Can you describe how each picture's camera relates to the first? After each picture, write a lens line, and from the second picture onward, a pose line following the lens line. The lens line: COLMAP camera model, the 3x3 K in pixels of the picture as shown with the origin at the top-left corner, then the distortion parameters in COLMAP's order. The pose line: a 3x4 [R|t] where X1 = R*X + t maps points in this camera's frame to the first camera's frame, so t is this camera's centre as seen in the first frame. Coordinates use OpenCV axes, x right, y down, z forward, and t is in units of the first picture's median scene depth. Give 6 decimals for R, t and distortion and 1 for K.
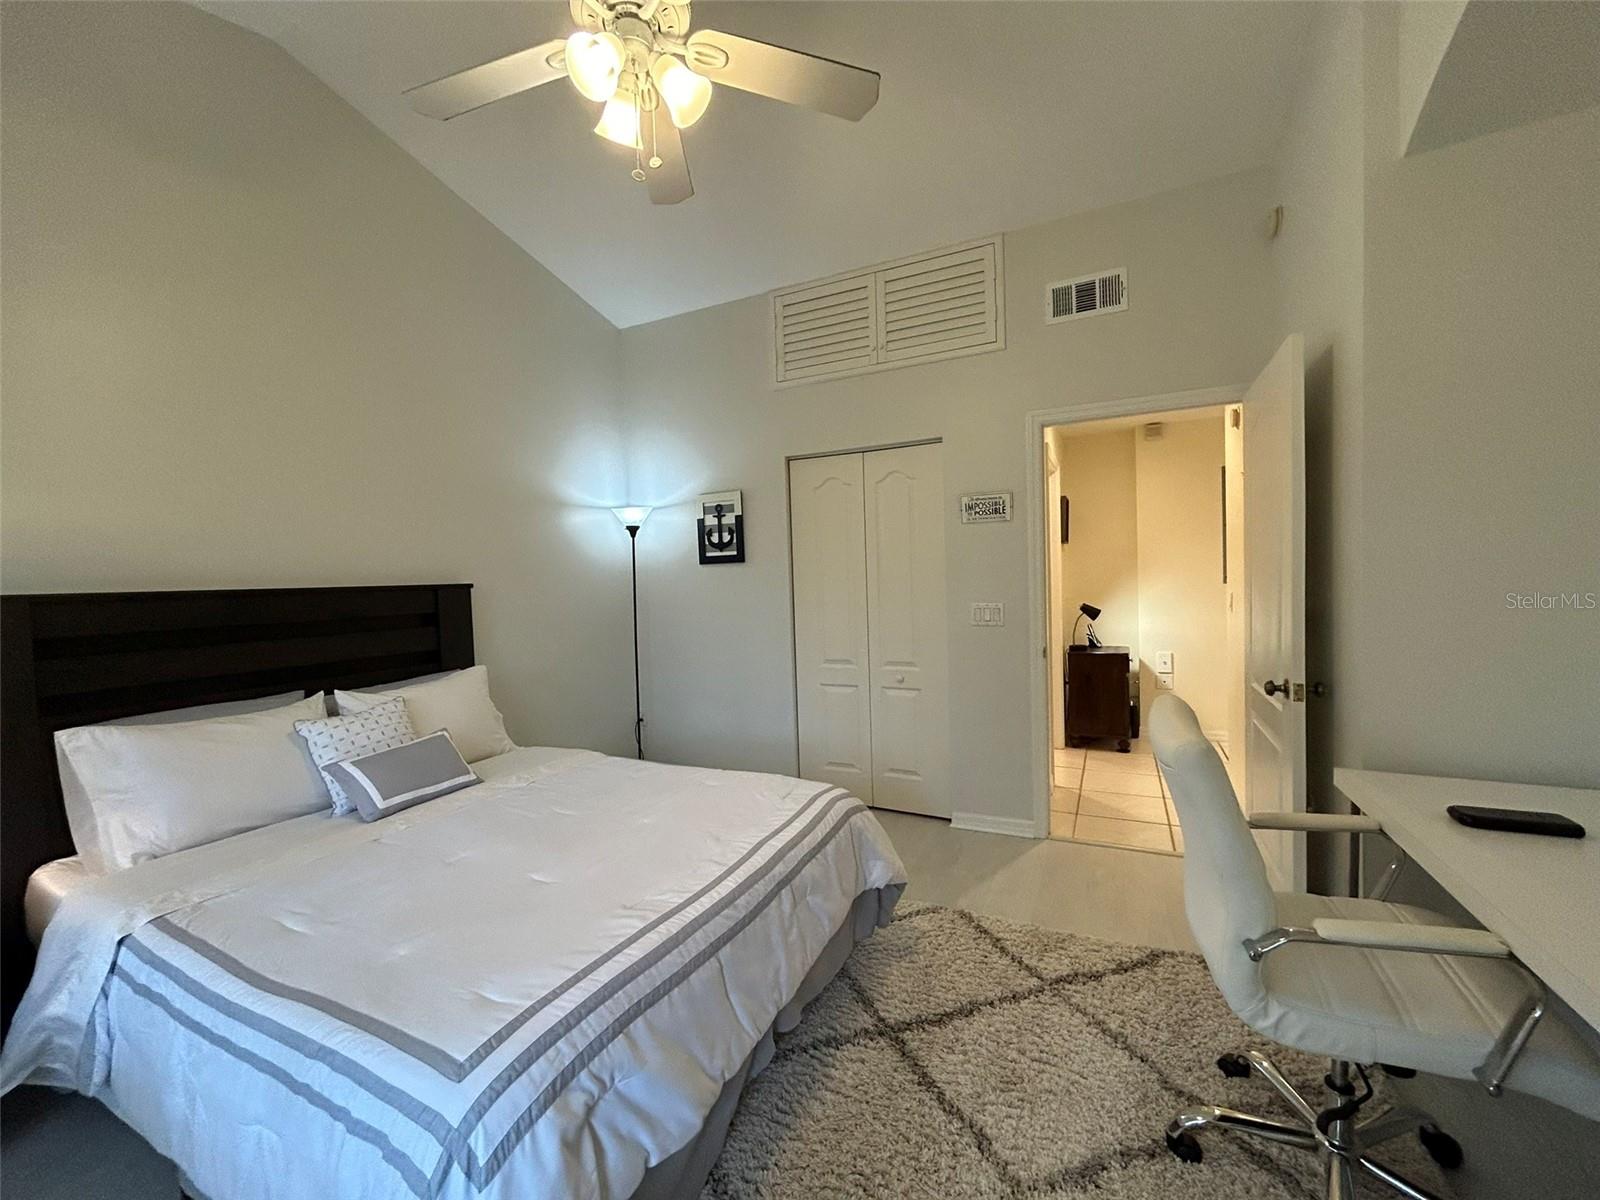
lens RADIAL K [[649.5, 0, 795.9], [0, 649.5, 600.5], [0, 0, 1]] dist [-0.002189, 0.000018]
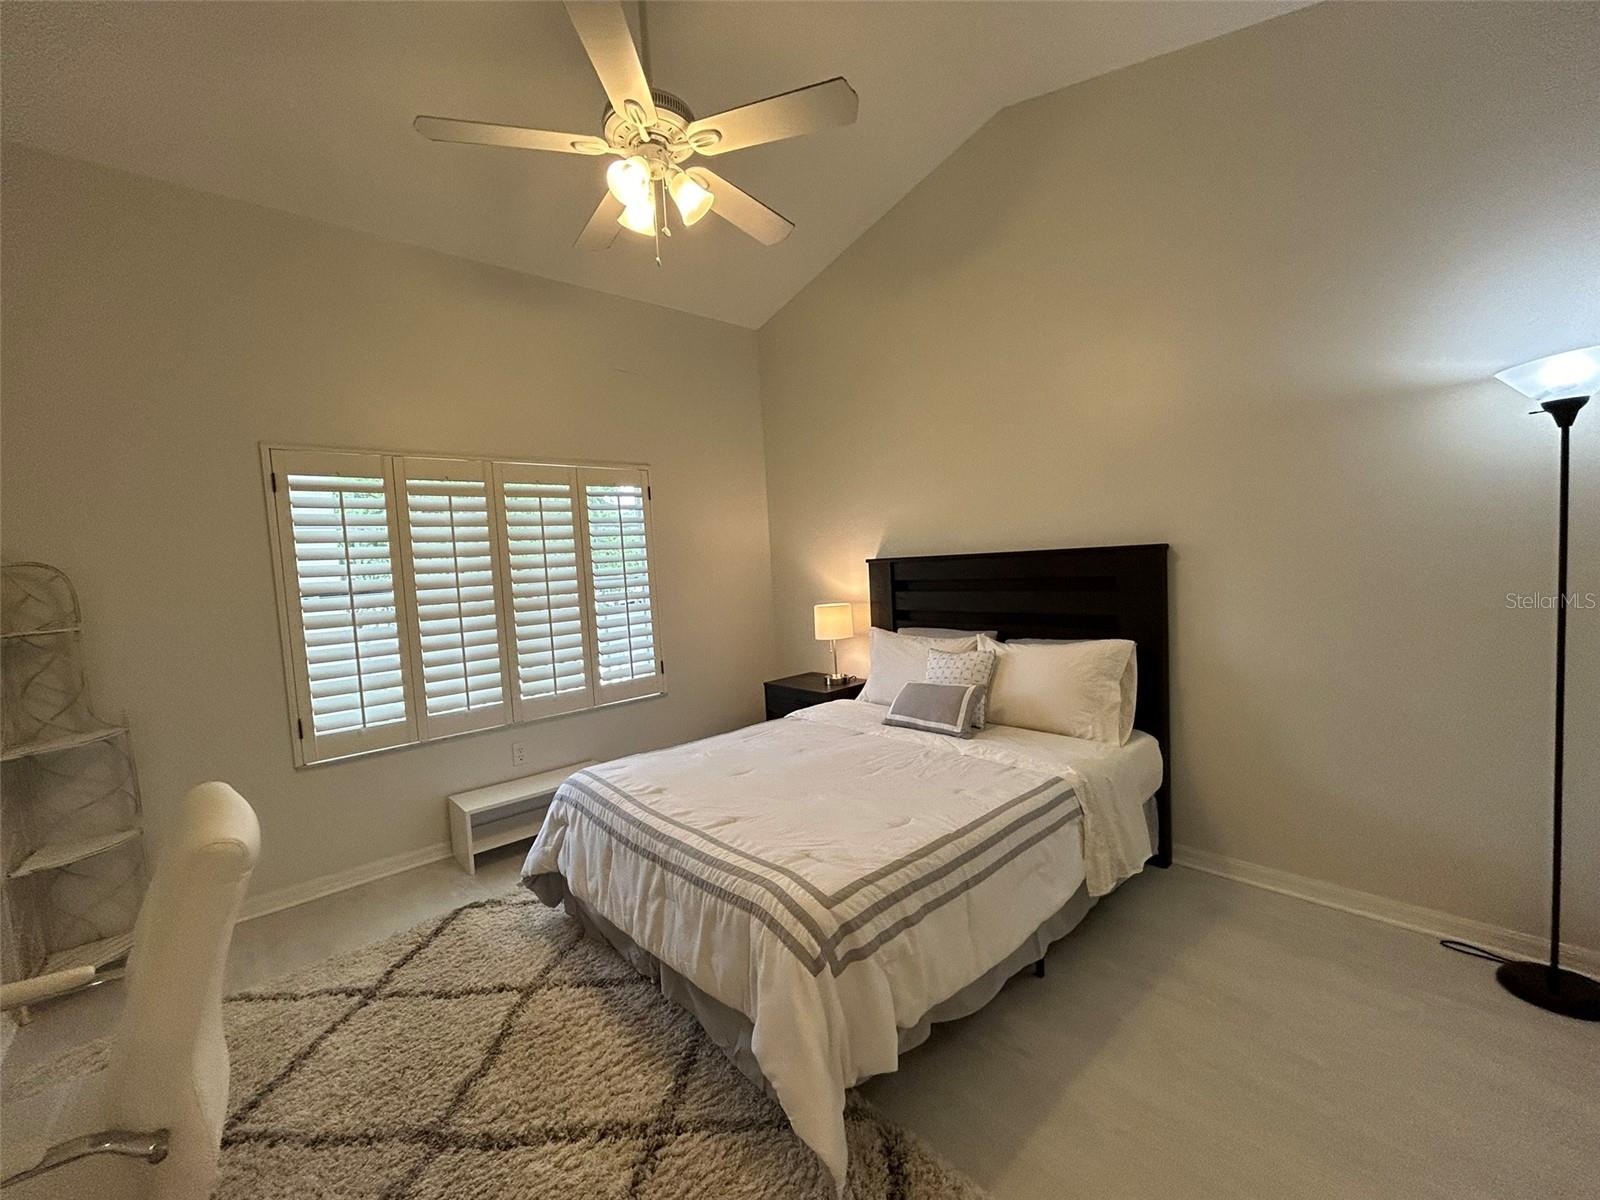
lens RADIAL K [[649.5, 0, 795.9], [0, 649.5, 600.5], [0, 0, 1]] dist [-0.002189, 0.000018]
pose [[-0.365792, 0.108010, -0.924408, 0.419561], [0.034819, 0.994136, 0.102380, -0.050251], [0.930045, 0.005263, -0.367408, 0.789295]]
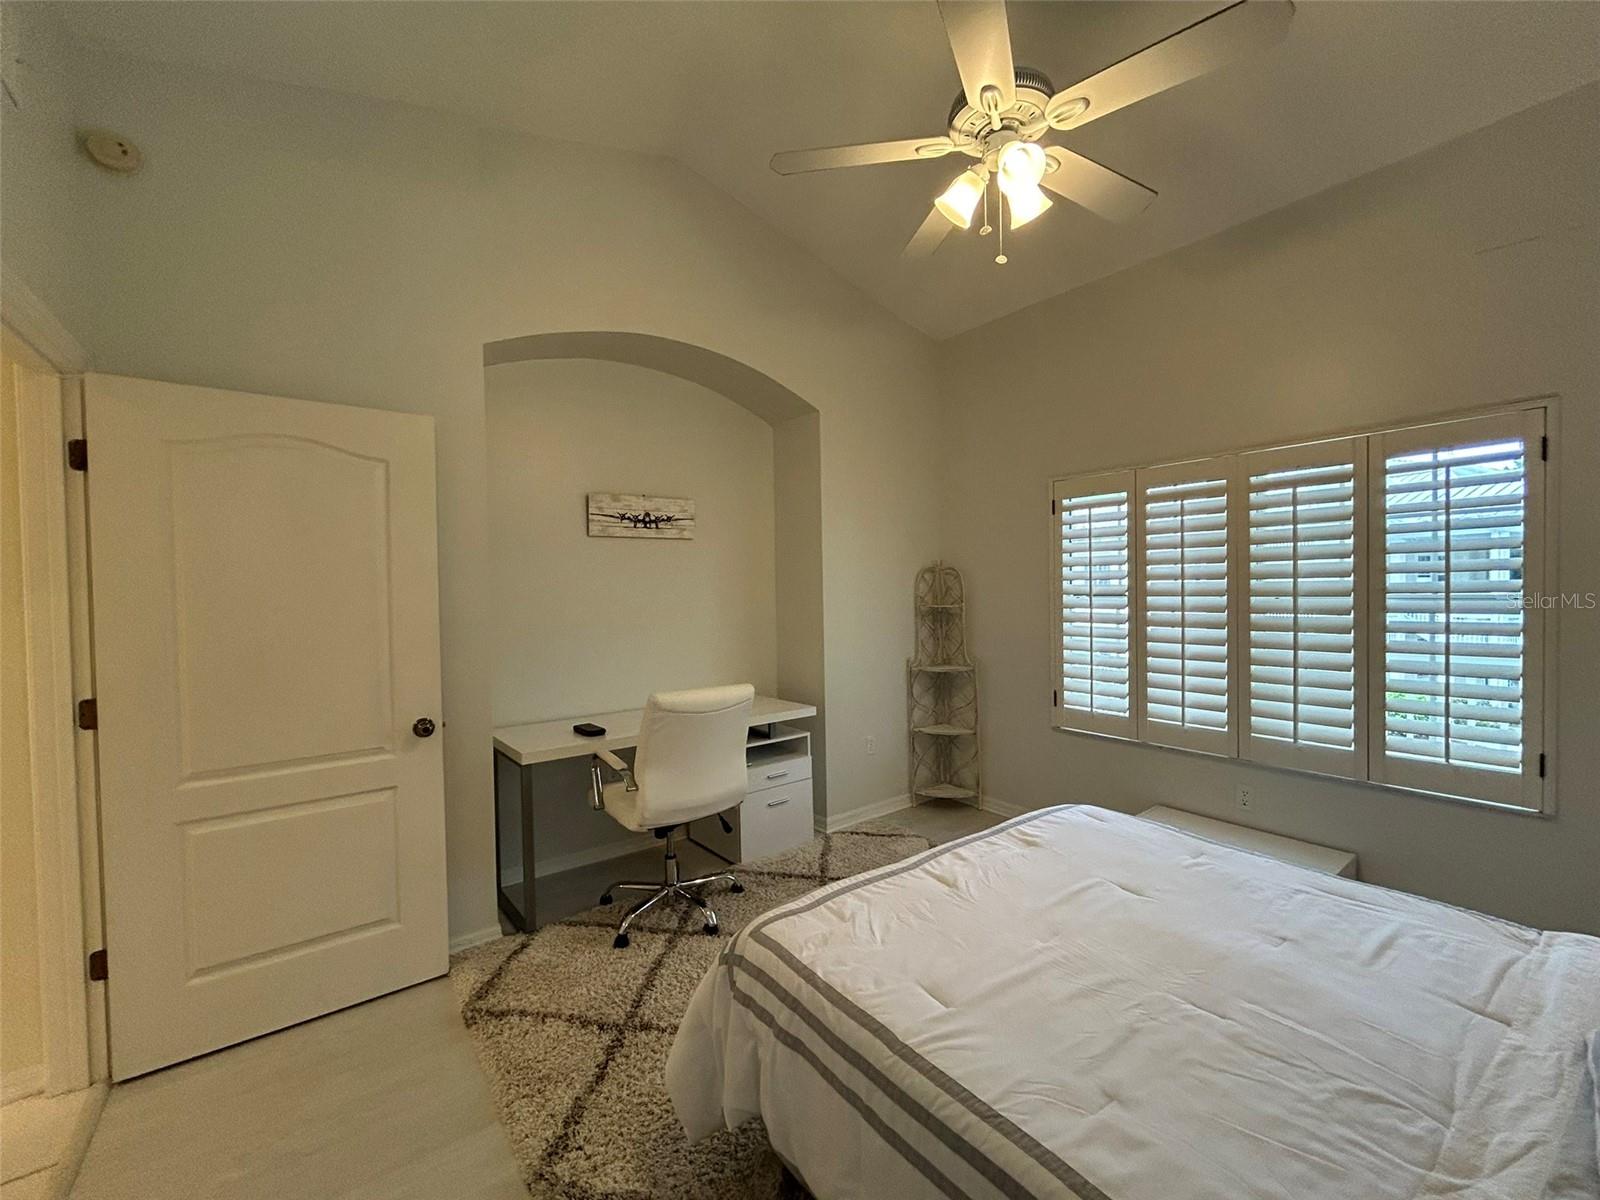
lens RADIAL K [[646.4, 0, 787.3], [0, 646.4, 596.2], [0, 0, 1]] dist [0.000019, -0.000086]
pose [[-0.892296, 0.038688, 0.449790, -0.182794], [0.060345, 0.997602, 0.033906, -0.052034], [-0.447400, 0.057397, -0.892490, 1.023013]]
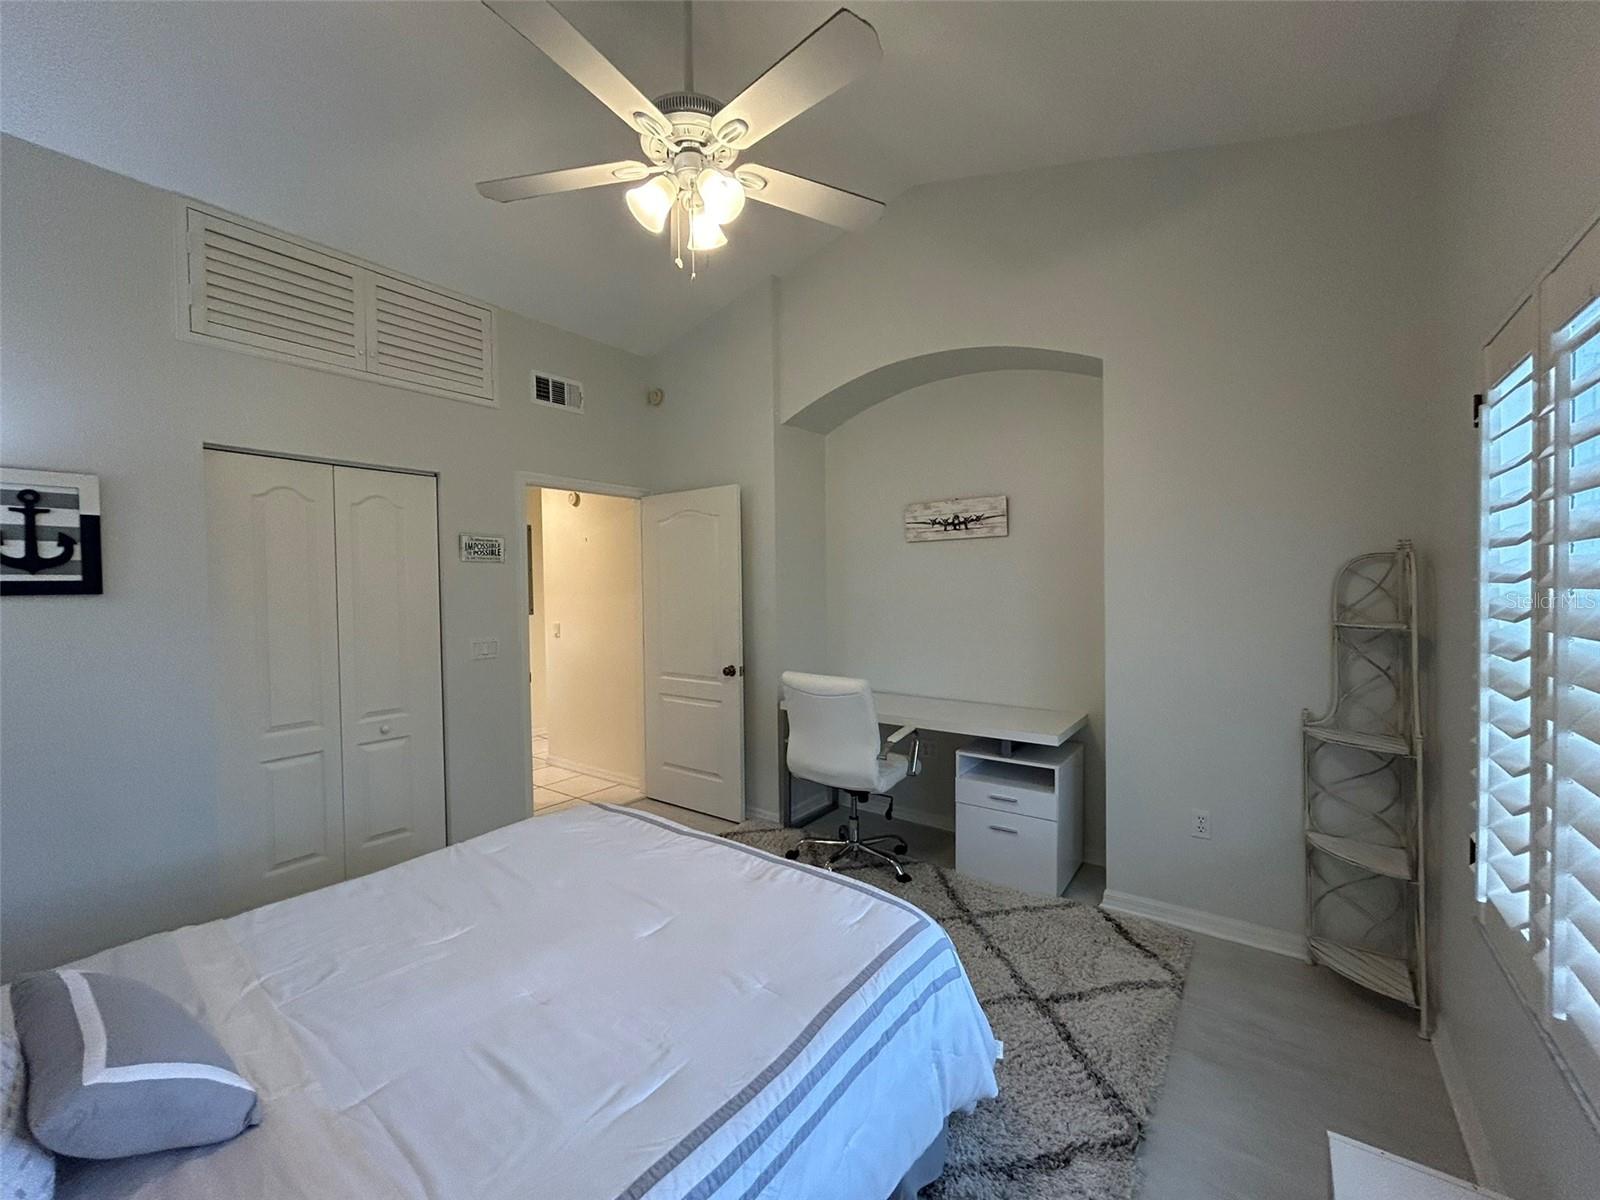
lens RADIAL K [[642.7, 0, 800.0], [0, 642.7, 600.0], [0, 0, 1]] dist [0.000280, 0.000183]
pose [[0.179750, 0.009262, 0.983669, -0.618735], [0.044565, 0.998852, -0.017549, -0.015367], [-0.982702, 0.046991, 0.179131, 0.284104]]
